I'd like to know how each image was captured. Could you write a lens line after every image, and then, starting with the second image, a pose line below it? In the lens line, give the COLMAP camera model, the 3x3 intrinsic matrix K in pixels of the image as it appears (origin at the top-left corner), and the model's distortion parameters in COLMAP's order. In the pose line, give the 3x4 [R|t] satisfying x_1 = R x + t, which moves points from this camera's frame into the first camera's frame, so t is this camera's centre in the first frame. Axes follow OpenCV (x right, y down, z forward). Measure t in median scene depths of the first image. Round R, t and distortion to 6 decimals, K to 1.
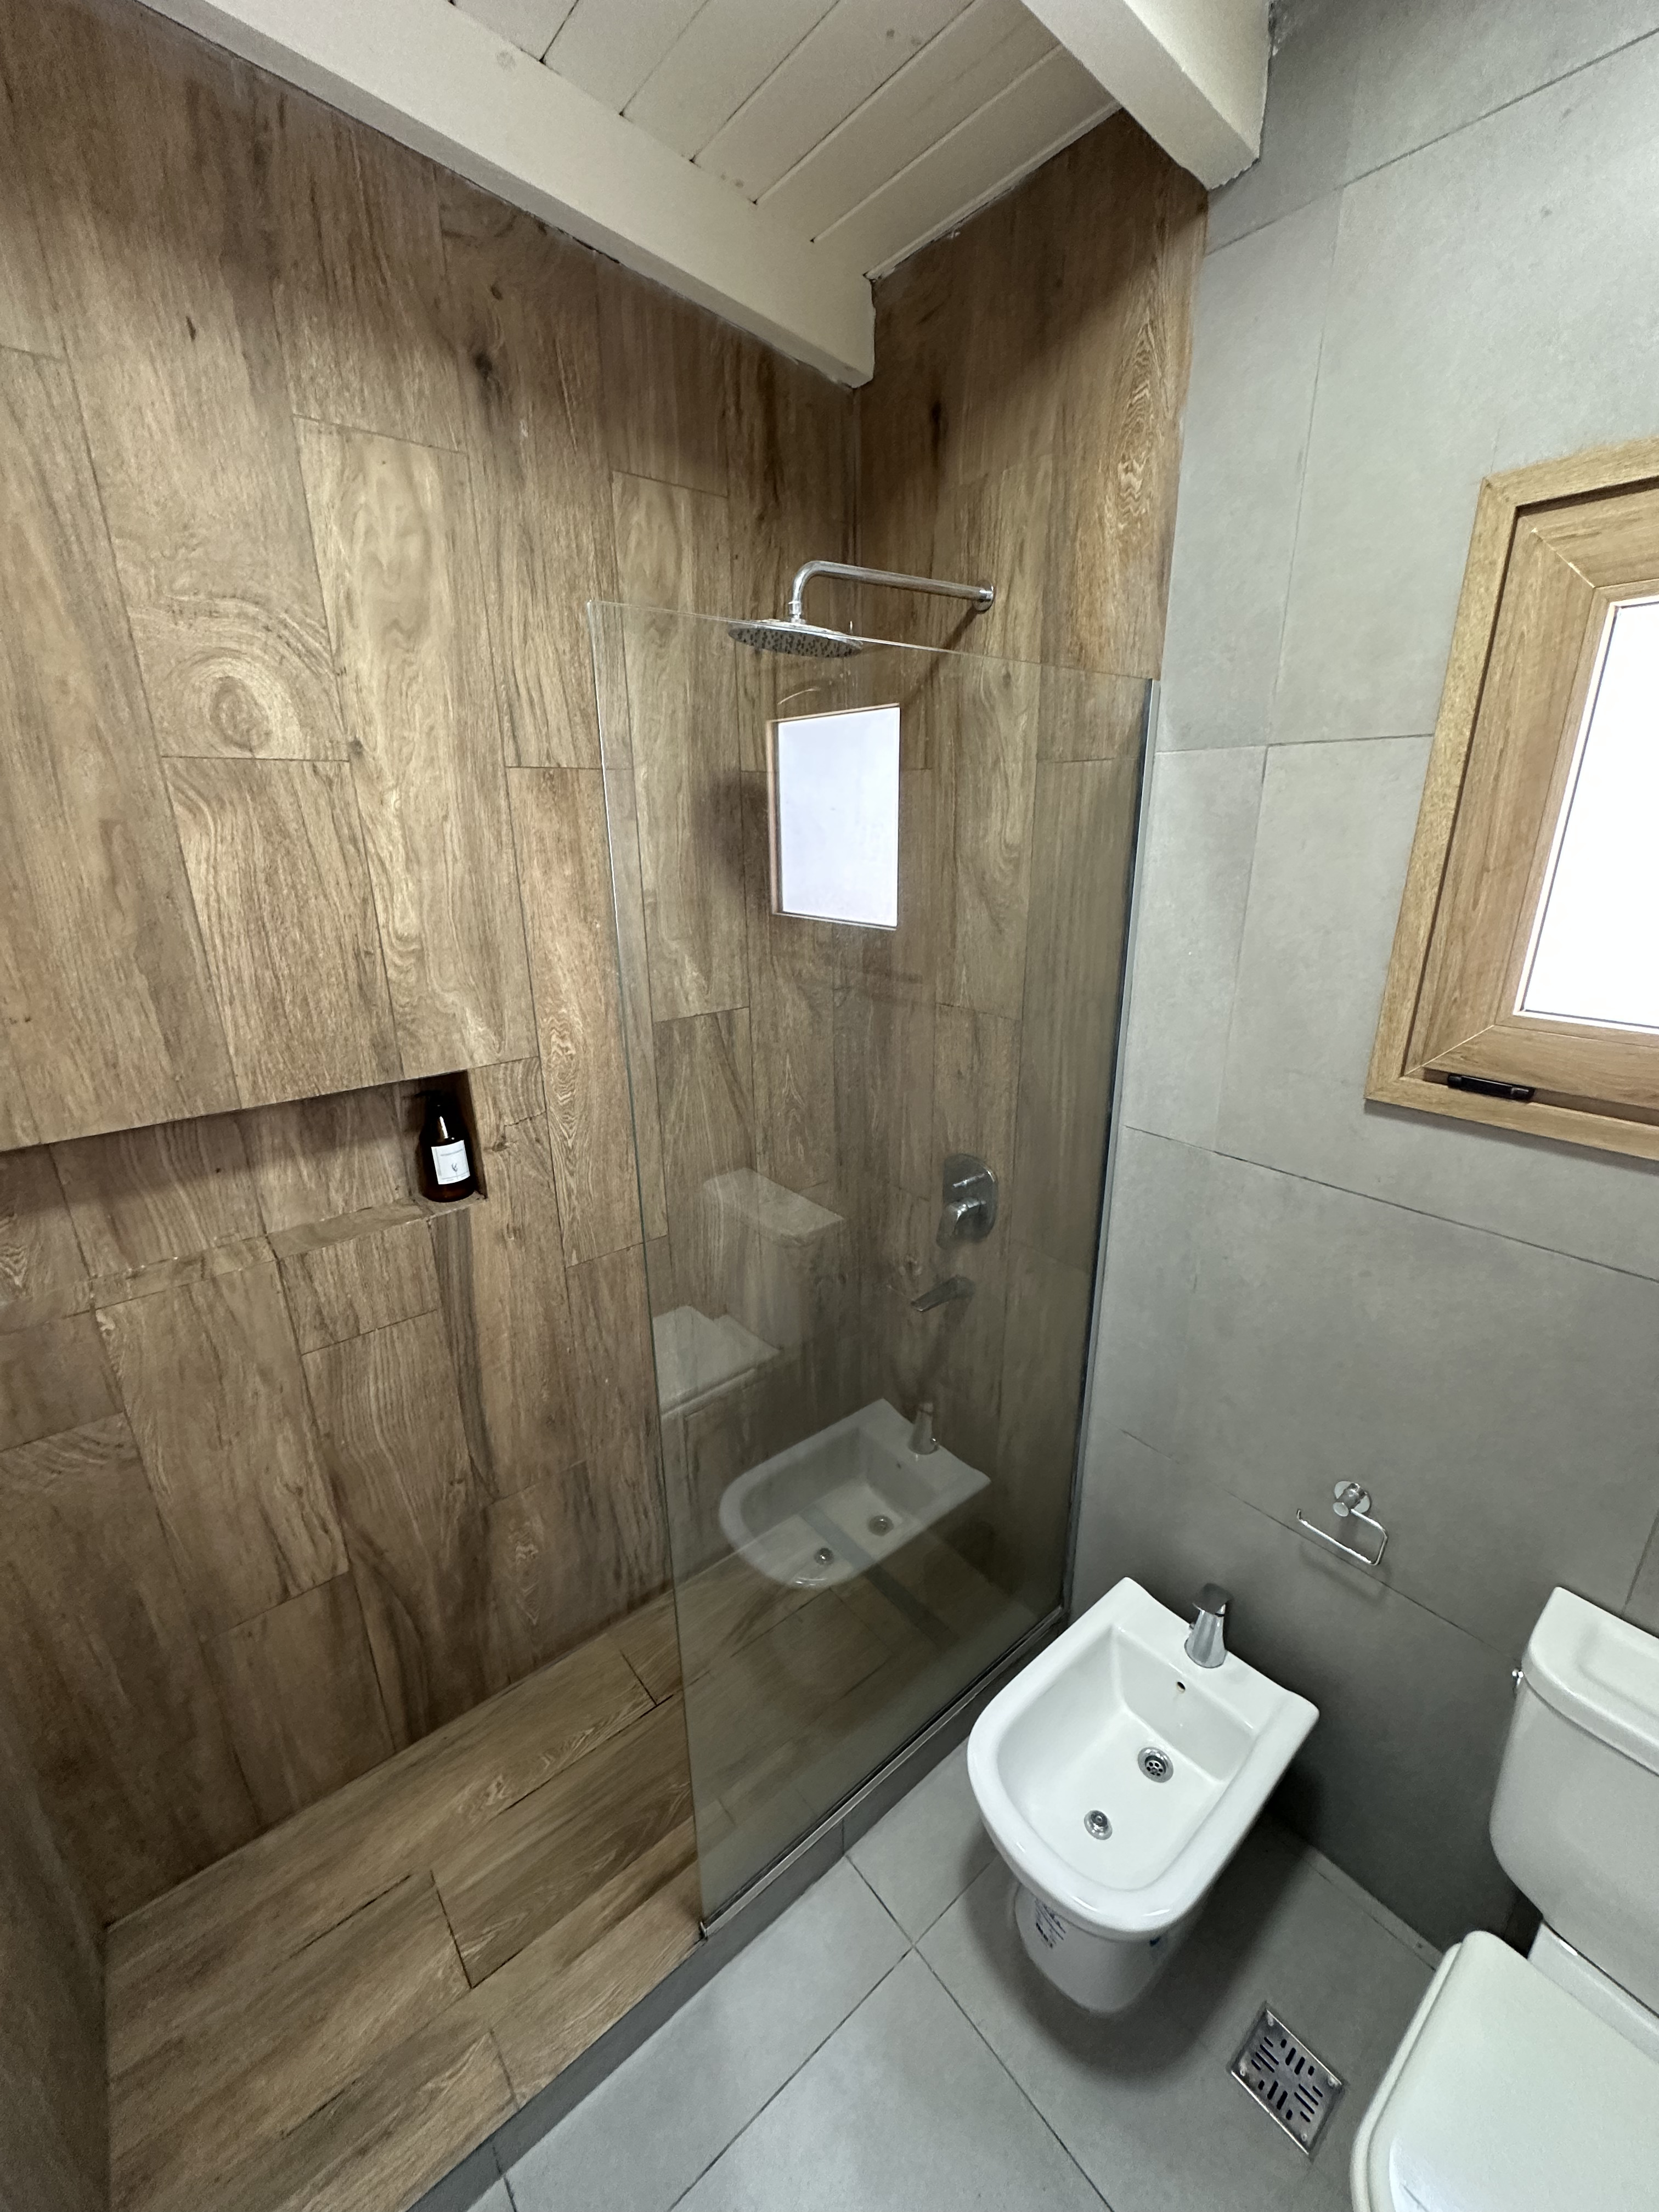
lens RADIAL K [[880.5, 0, 826.1], [0, 880.5, 1102.3], [0, 0, 1]] dist [-0.001898, -0.000062]
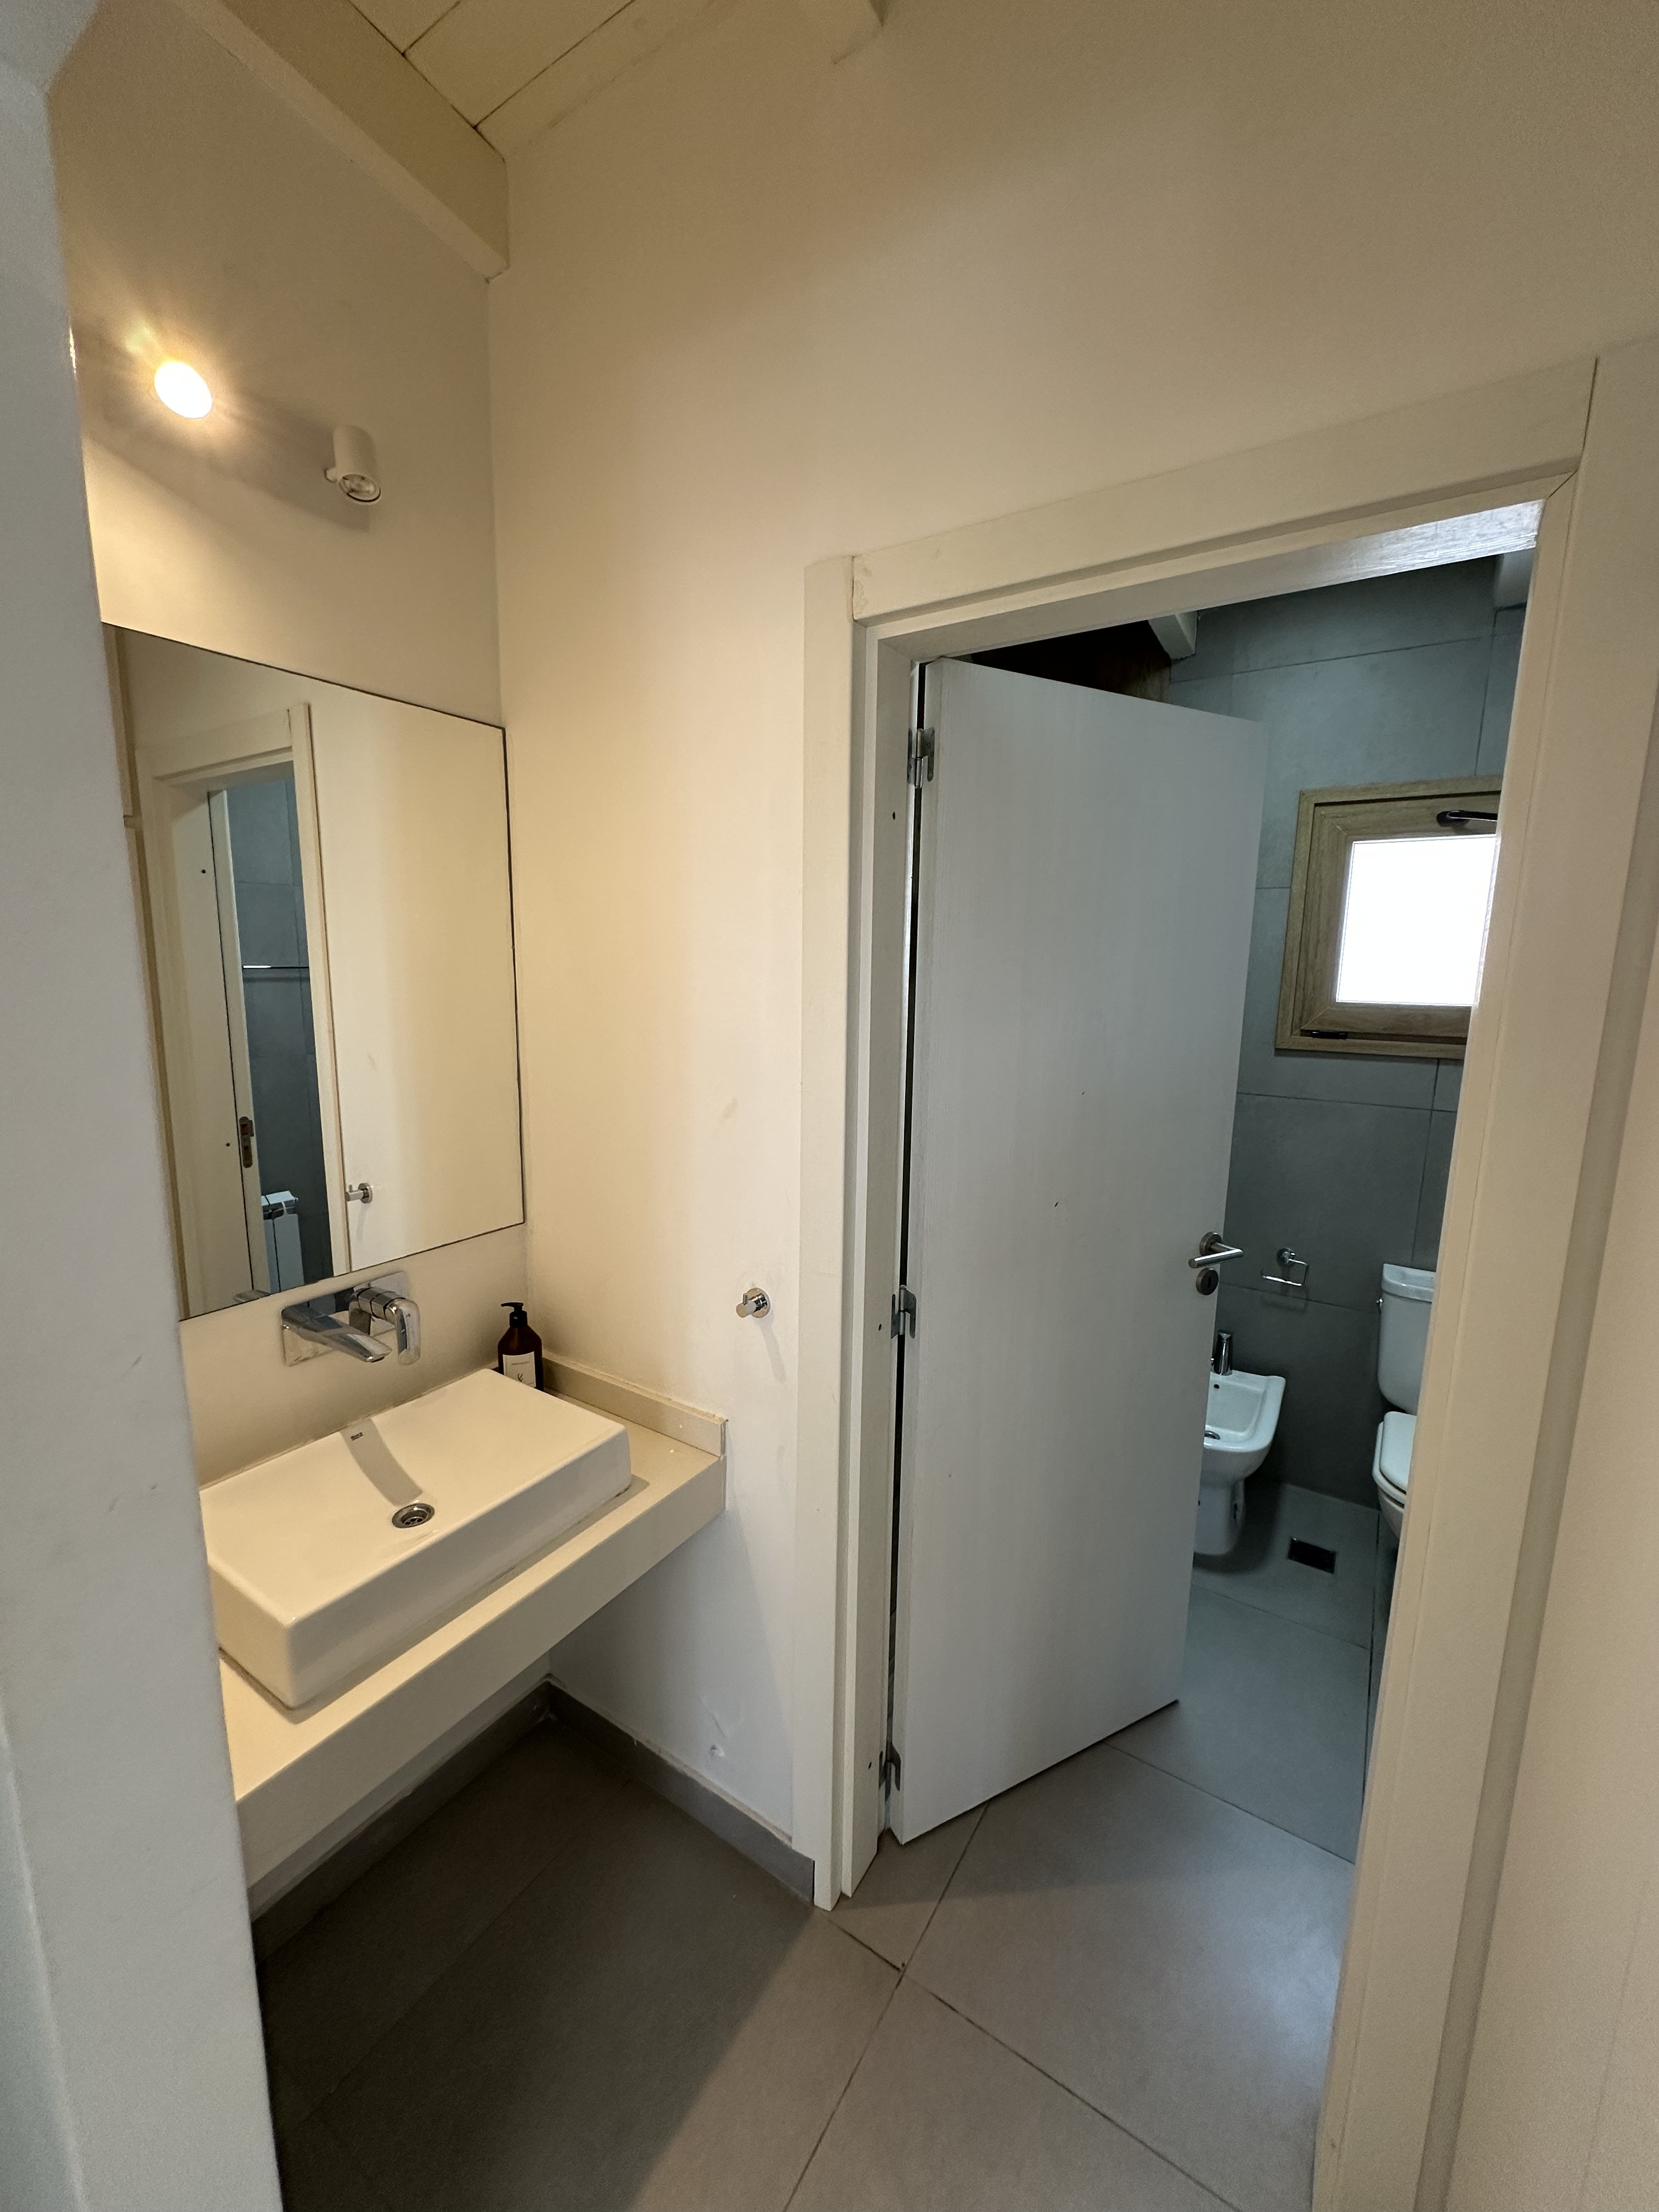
lens RADIAL K [[880.5, 0, 833.2], [0, 880.5, 1103.8], [0, 0, 1]] dist [-0.001898, -0.000062]
pose [[0.950658, -0.025984, 0.309151, -1.171866], [0.073795, 0.986825, -0.143982, 0.388849], [-0.301337, 0.159692, 0.940050, -0.727744]]
